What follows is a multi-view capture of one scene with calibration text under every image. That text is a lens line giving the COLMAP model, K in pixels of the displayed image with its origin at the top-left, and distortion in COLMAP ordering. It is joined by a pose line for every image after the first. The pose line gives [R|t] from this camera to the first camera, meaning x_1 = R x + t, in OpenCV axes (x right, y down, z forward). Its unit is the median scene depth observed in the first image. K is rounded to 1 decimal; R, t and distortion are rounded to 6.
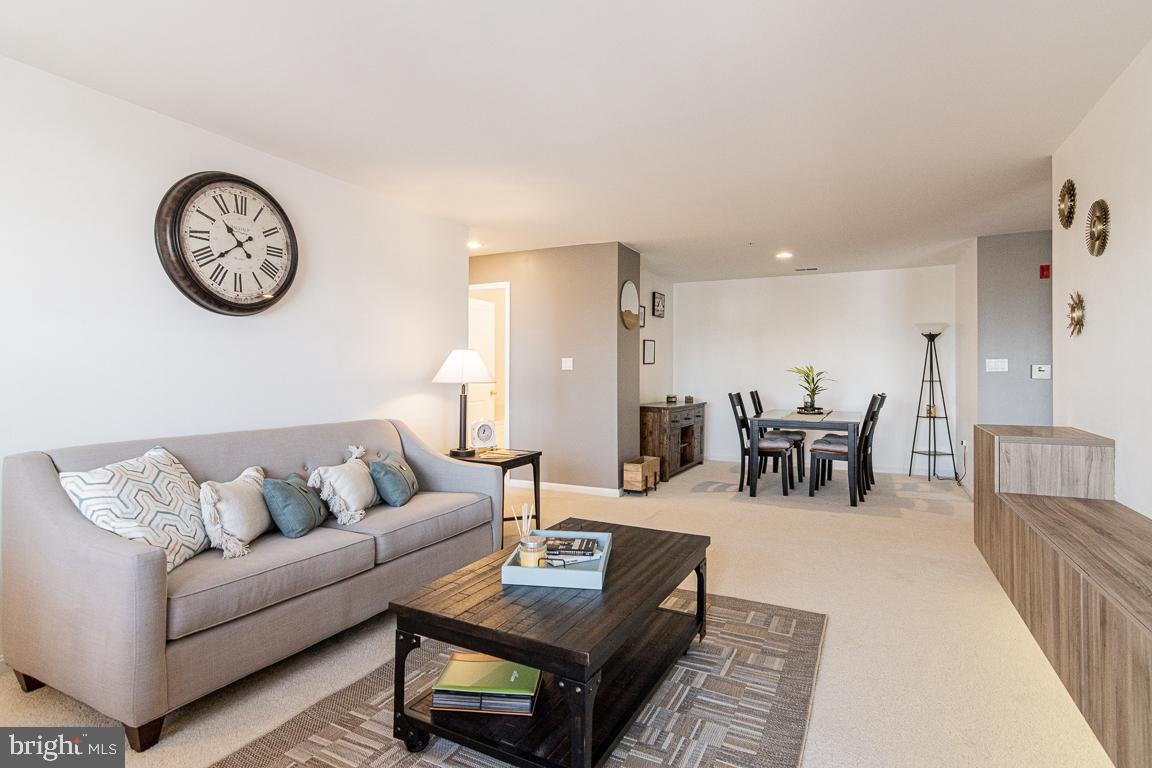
lens RADIAL K [[593.1, 0, 570.7], [0, 593.1, 369.3], [0, 0, 1]] dist [0.000021, -0.000348]
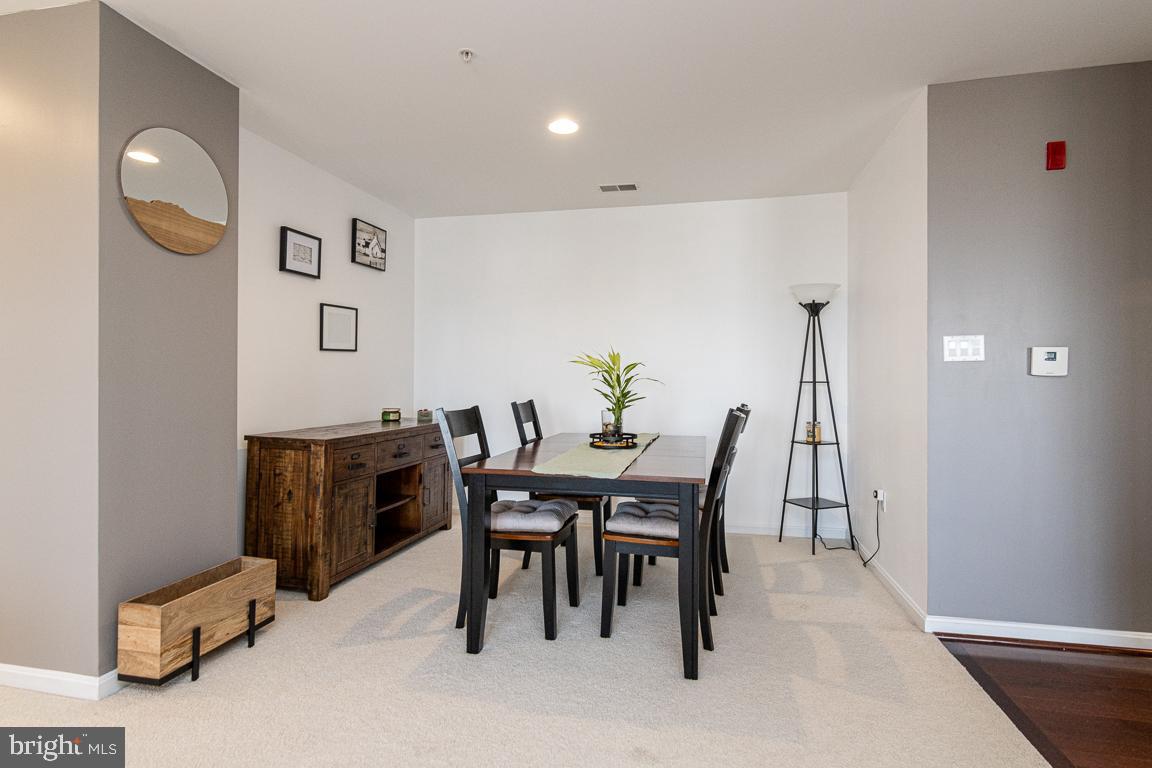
lens RADIAL K [[593.1, 0, 575.7], [0, 593.1, 380.5], [0, 0, 1]] dist [0.000021, -0.000348]
pose [[0.970742, -0.001210, 0.240122, 0.250701], [-0.001809, 0.999922, 0.012354, 0.012438], [-0.240118, -0.012427, 0.970664, 0.516688]]
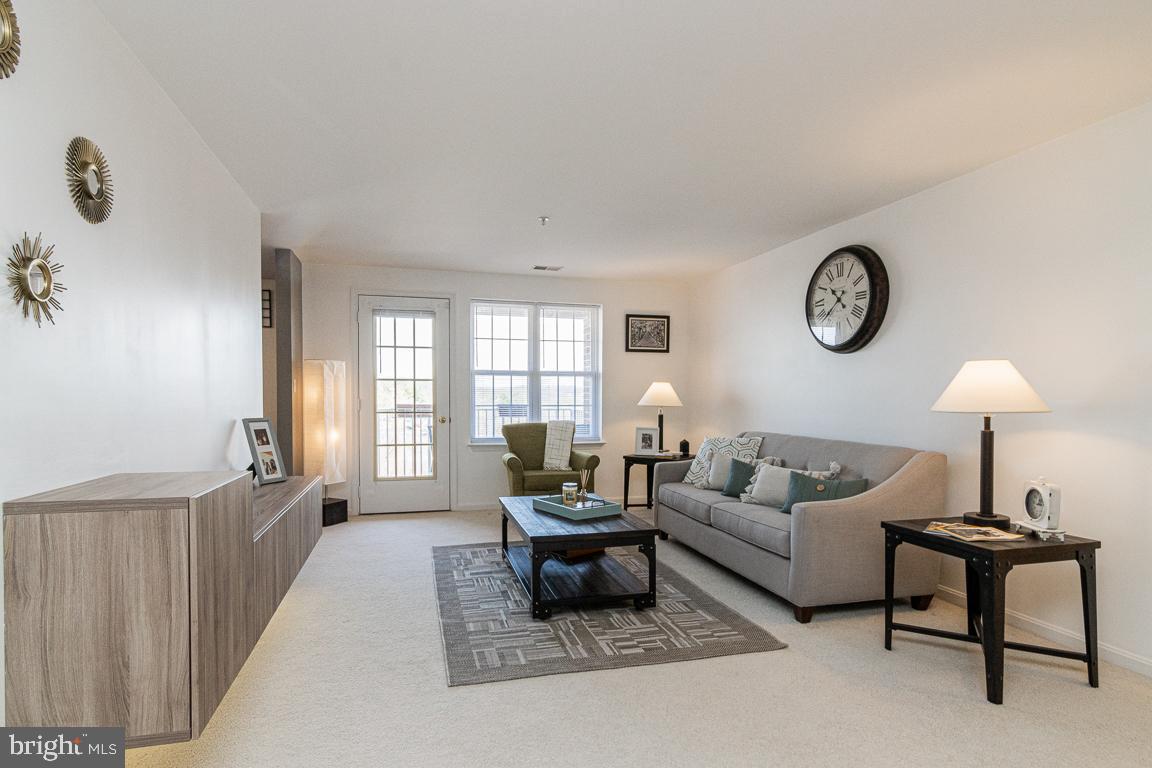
lens RADIAL K [[593.1, 0, 573.2], [0, 593.1, 387.9], [0, 0, 1]] dist [0.000021, -0.000348]
pose [[-0.737961, -0.007663, -0.674800, 0.368196], [0.002895, 0.999890, -0.014521, 0.003197], [0.674837, -0.012670, -0.737858, 0.735638]]
